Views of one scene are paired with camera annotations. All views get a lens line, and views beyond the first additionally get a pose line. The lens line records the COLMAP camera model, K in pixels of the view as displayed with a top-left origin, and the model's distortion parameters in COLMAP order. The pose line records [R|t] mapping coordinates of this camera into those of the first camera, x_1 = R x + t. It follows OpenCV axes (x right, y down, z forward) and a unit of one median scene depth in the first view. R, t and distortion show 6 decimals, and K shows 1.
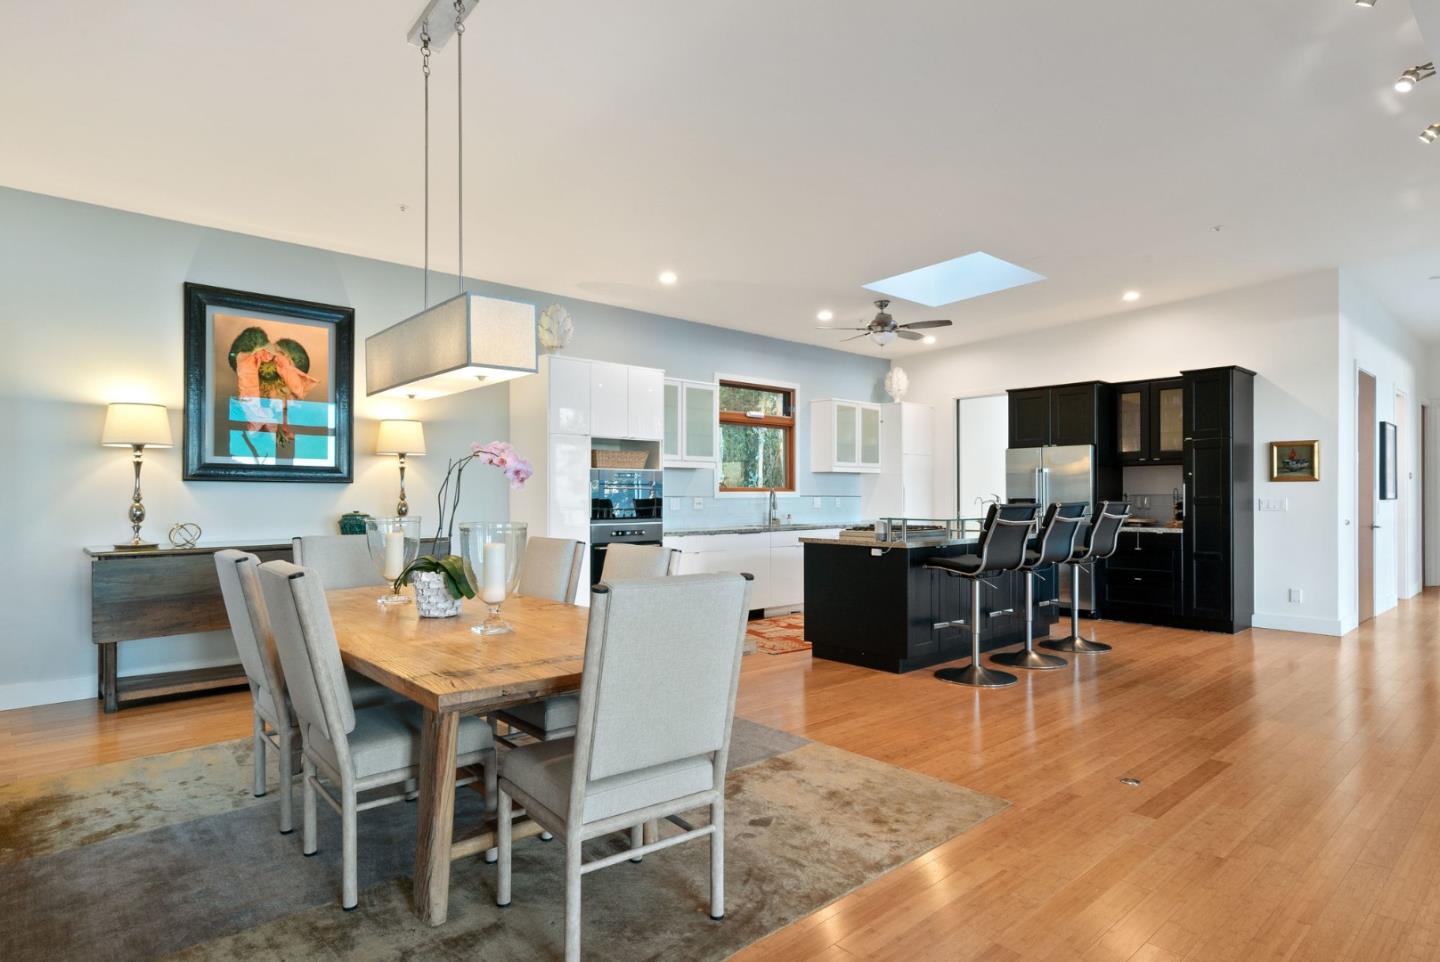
lens RADIAL K [[827.8, 0, 694.7], [0, 827.8, 487.8], [0, 0, 1]] dist [0.002875, -0.002009]
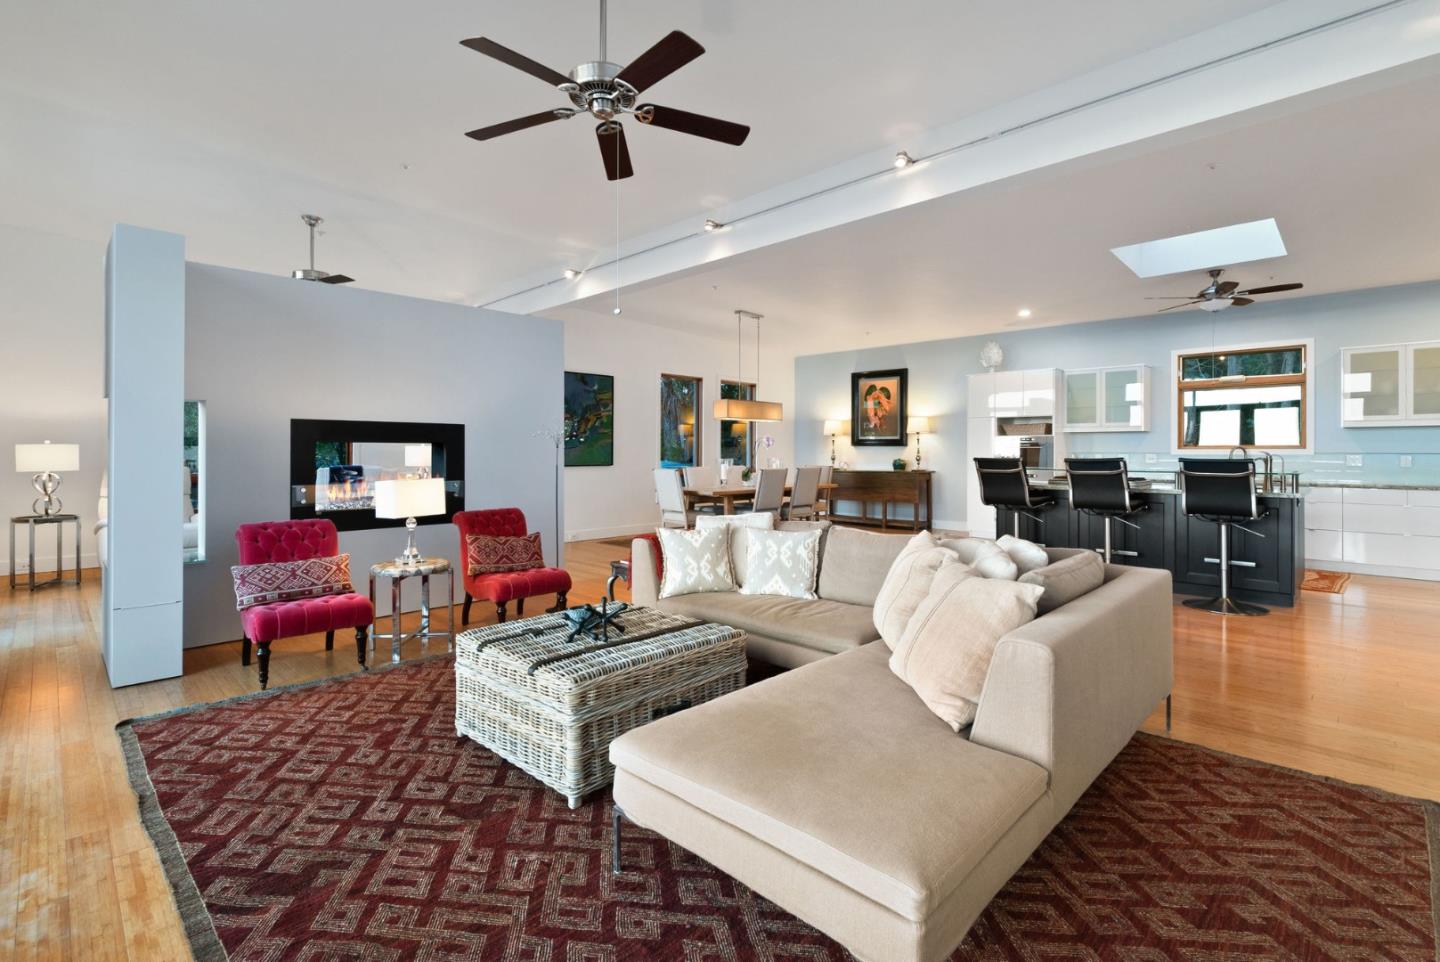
lens RADIAL K [[656.5, 0, 711.9], [0, 656.5, 464.3], [0, 0, 1]] dist [-0.013433, 0.002900]
pose [[0.032029, 0.019034, -0.999306, 1.423192], [0.005575, 0.999800, 0.019222, 0.006286], [0.999471, -0.006187, 0.031917, 0.446376]]
